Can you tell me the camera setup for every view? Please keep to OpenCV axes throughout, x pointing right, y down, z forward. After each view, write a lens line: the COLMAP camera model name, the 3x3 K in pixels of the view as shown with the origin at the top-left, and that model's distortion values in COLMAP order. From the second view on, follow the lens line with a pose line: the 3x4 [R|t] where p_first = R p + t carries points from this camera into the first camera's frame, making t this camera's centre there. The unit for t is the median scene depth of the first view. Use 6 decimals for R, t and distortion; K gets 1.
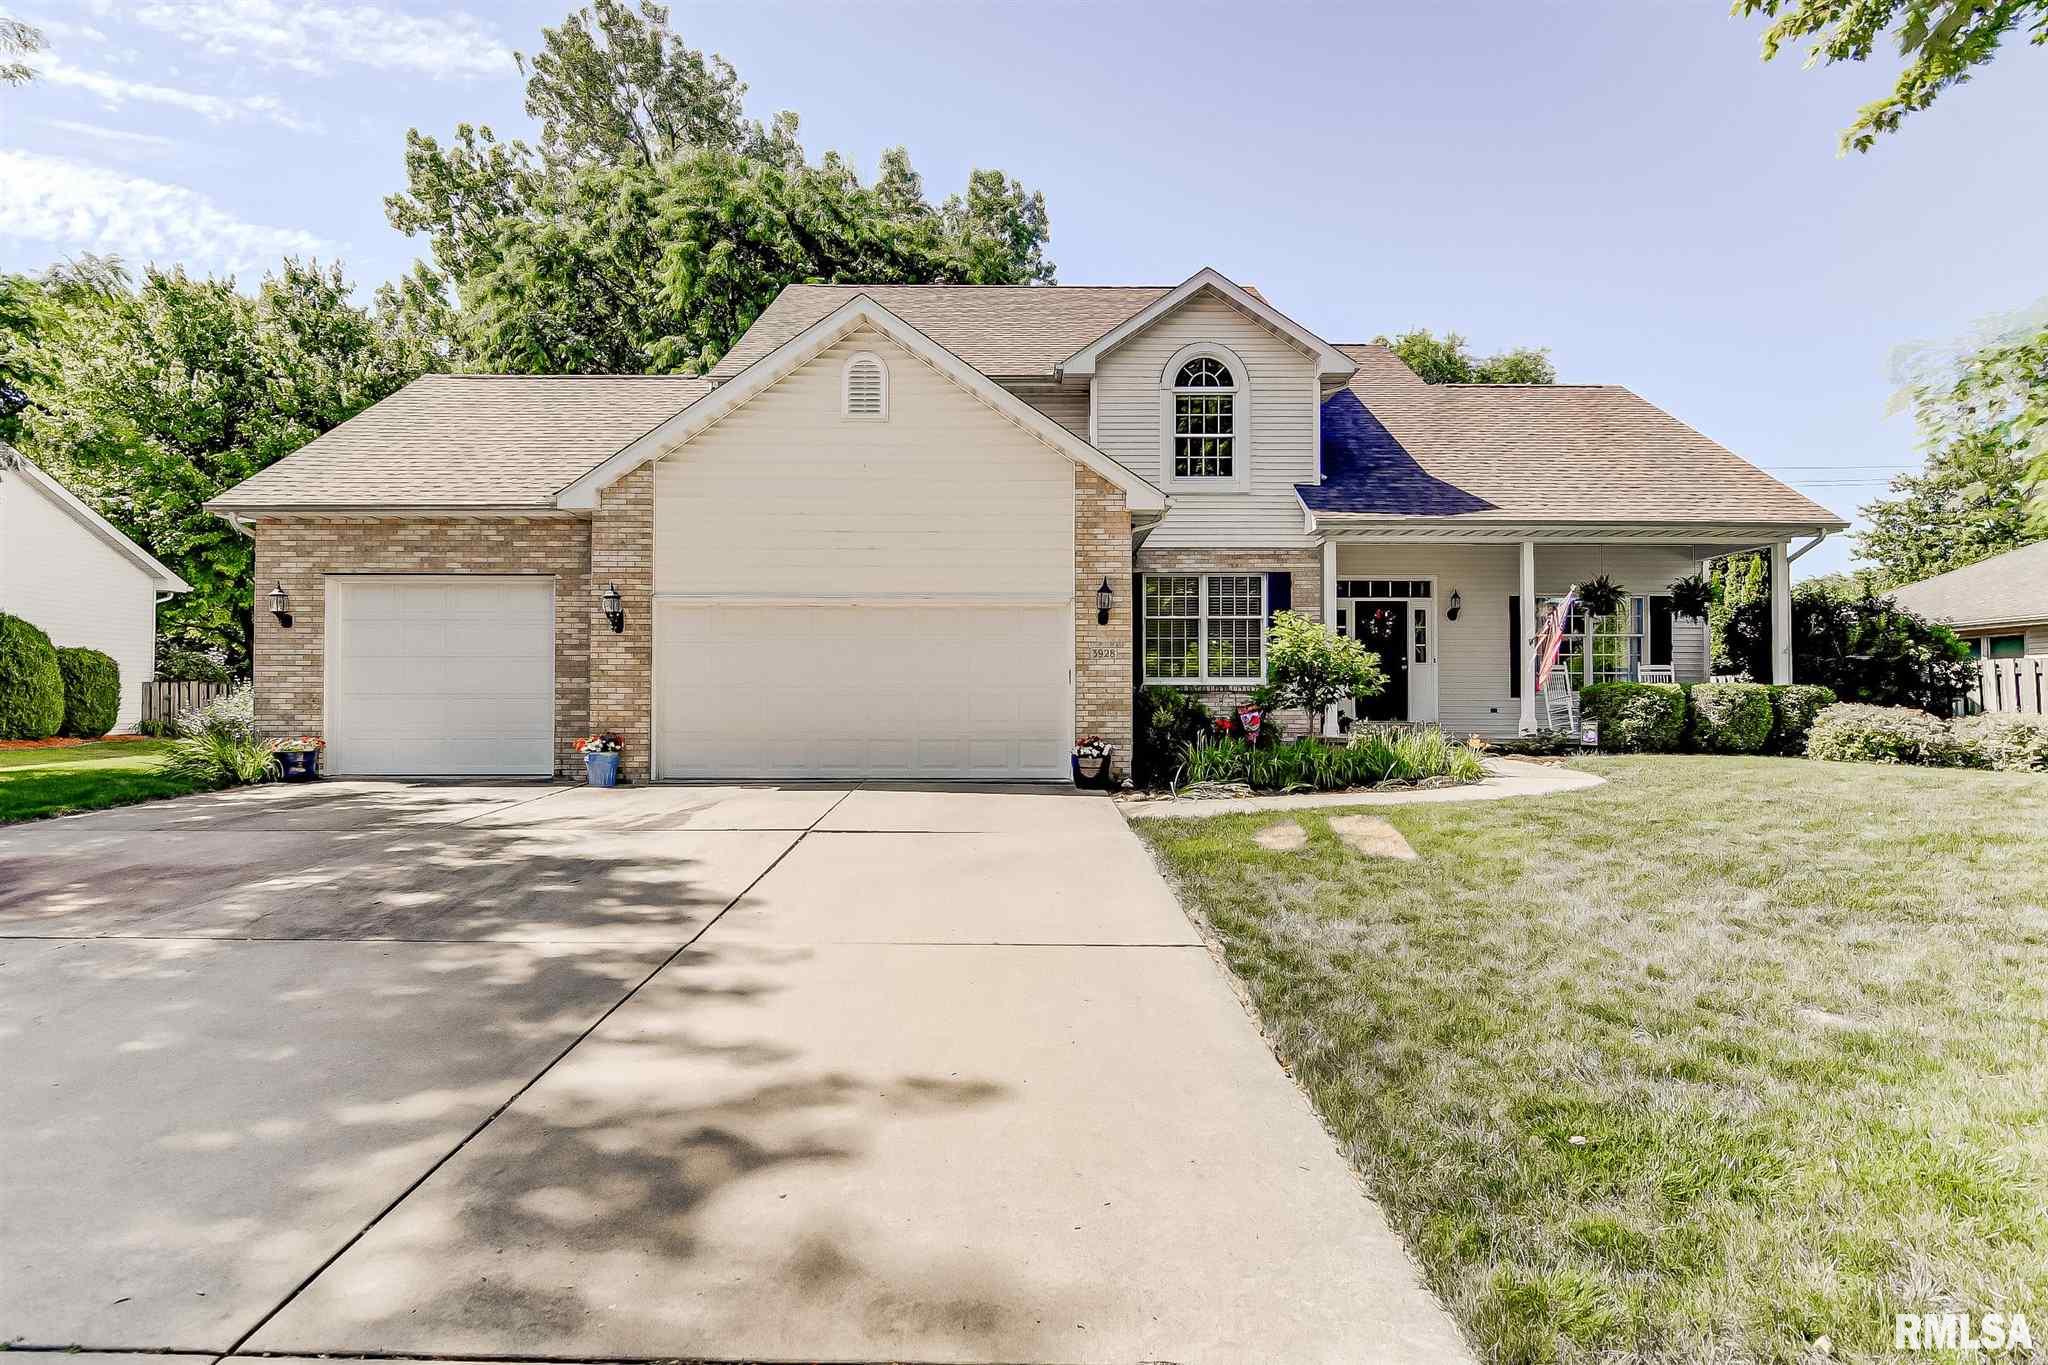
lens RADIAL K [[1049.8, 0, 1024.0], [0, 1049.8, 682.5], [0, 0, 1]] dist [-0.003396, -0.000383]
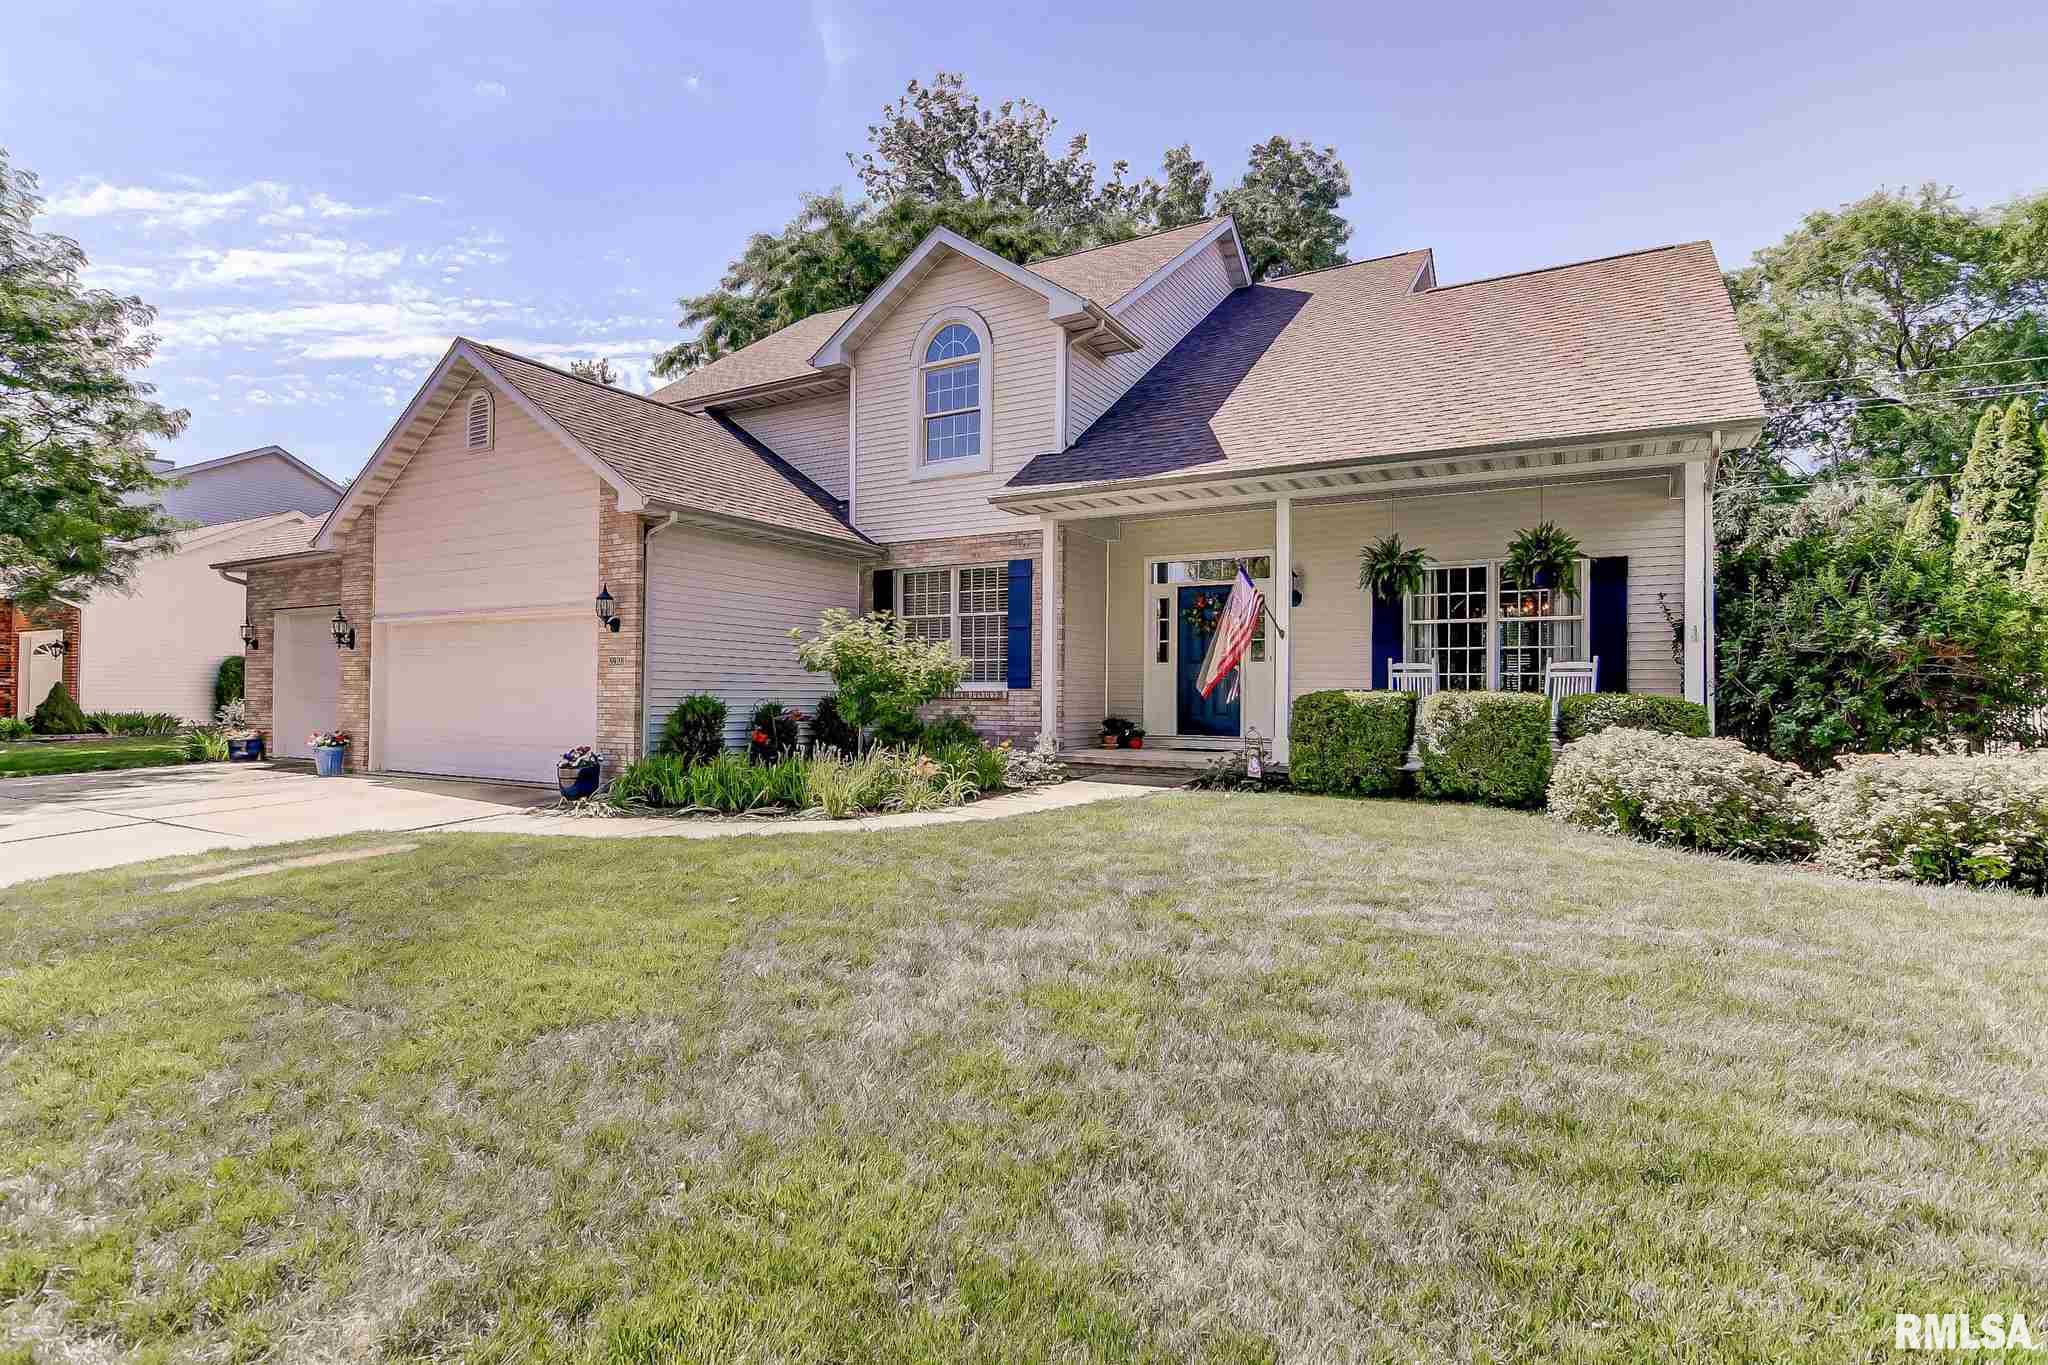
lens RADIAL K [[1049.8, 0, 1024.0], [0, 1049.8, 682.5], [0, 0, 1]] dist [-0.003396, -0.000383]
pose [[0.847456, -0.004501, -0.530846, 0.696397], [-0.000212, 0.999961, -0.008817, 0.002533], [0.530865, 0.007585, 0.847422, 0.278260]]
